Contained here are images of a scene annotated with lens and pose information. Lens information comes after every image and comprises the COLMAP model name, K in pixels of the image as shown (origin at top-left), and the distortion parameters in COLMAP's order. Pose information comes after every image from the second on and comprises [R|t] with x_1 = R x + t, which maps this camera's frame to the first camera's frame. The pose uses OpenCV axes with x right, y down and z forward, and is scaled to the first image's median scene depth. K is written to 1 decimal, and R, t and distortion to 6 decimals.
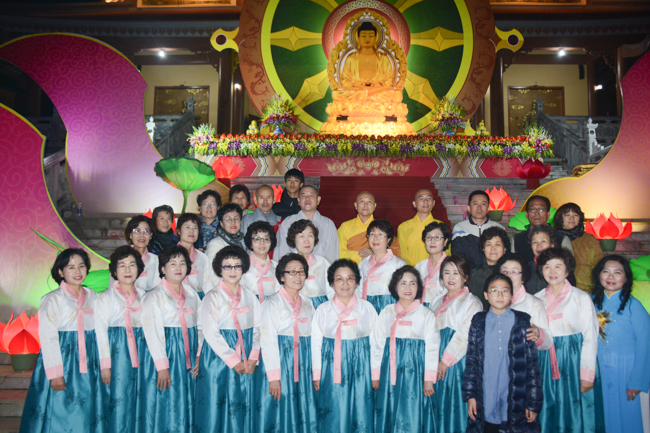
lens RADIAL K [[561.6, 0, 325.0], [0, 561.6, 216.5], [0, 0, 1]] dist [-0.106255, 0.147714]
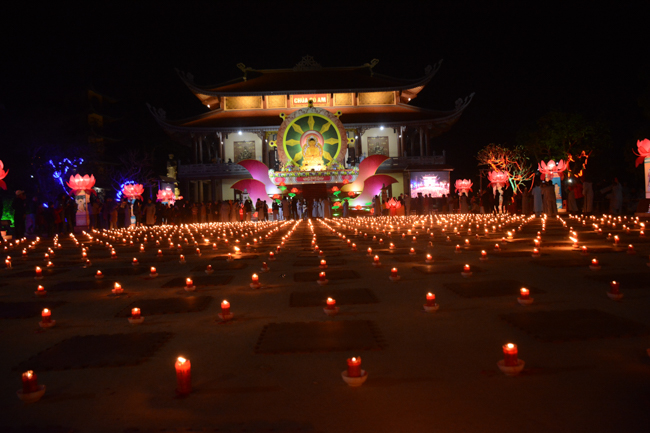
lens RADIAL K [[497.4, 0, 325.0], [0, 497.4, 216.5], [0, 0, 1]] dist [-0.148436, 0.092641]
pose [[0.997130, -0.047514, 0.058942, -0.058744], [0.042476, 0.995564, 0.083958, -0.107888], [-0.062670, -0.081213, 0.994725, -2.412636]]
